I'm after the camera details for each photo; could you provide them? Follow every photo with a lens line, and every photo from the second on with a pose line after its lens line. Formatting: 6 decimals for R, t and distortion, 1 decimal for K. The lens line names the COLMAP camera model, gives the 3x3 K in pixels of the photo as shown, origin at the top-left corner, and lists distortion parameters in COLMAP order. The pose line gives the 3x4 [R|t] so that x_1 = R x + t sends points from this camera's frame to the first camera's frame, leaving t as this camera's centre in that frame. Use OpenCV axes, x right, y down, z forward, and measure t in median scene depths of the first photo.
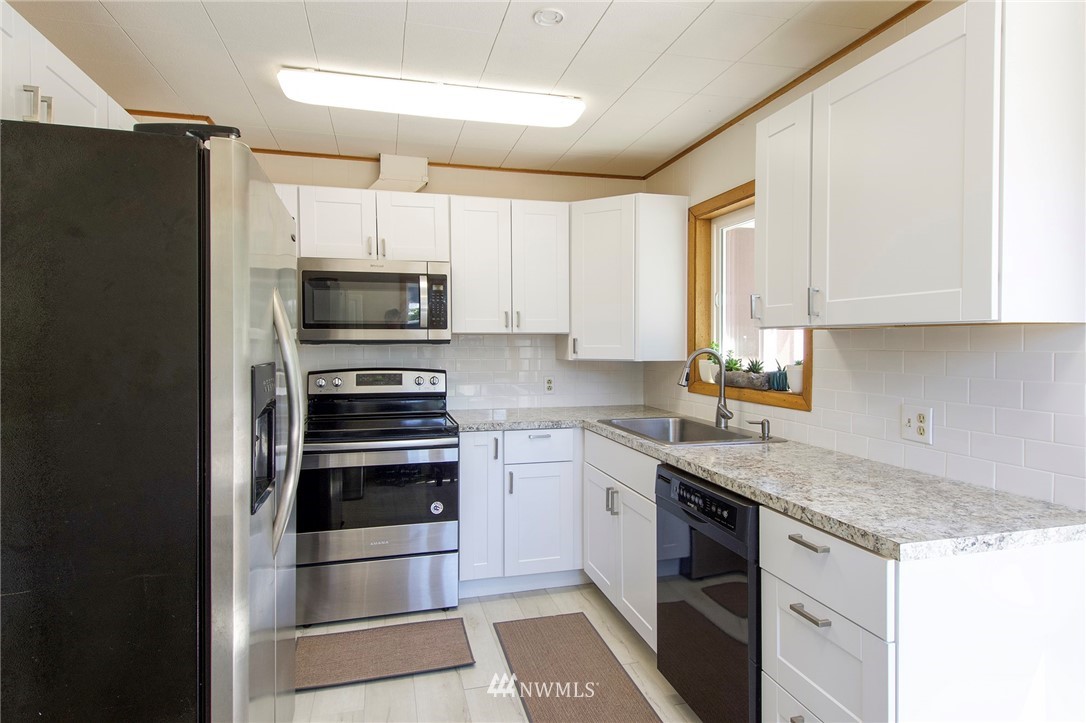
lens RADIAL K [[589.6, 0, 561.9], [0, 589.6, 343.9], [0, 0, 1]] dist [-0.000563, -0.001275]
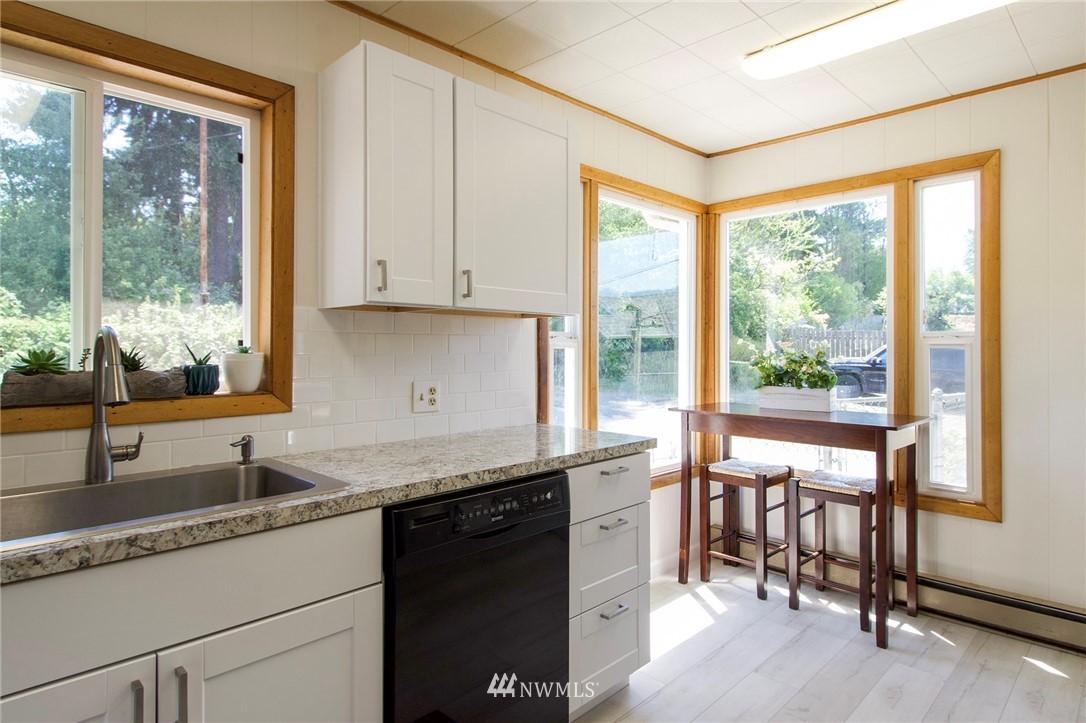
lens RADIAL K [[589.6, 0, 561.9], [0, 589.6, 343.9], [0, 0, 1]] dist [-0.000563, -0.001275]
pose [[-0.463851, 0.004509, 0.885902, -0.549492], [0.006702, 0.999976, -0.001580, 0.035953], [-0.885888, 0.005204, -0.463870, 1.315363]]
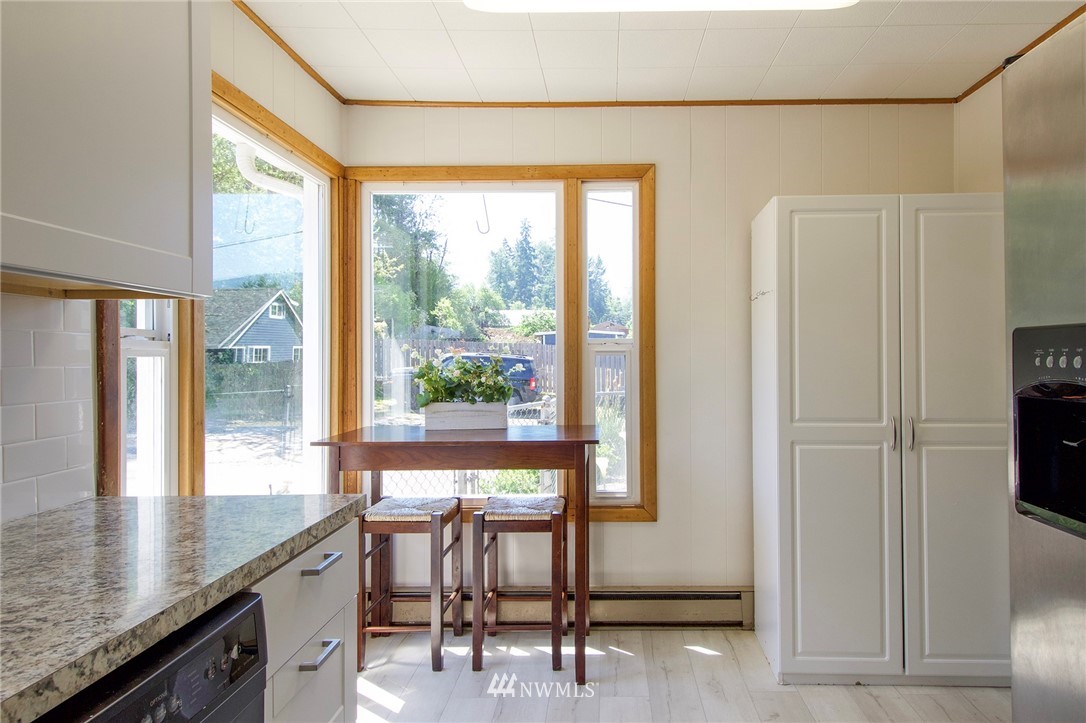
lens RADIAL K [[629.6, 0, 590.7], [0, 629.6, 356.2], [0, 0, 1]] dist [0.027943, -0.021059]
pose [[-0.945531, 0.003929, 0.325509, -0.153384], [0.006746, 0.999949, 0.007526, 0.041141], [-0.325463, 0.009312, -0.945509, 1.280092]]
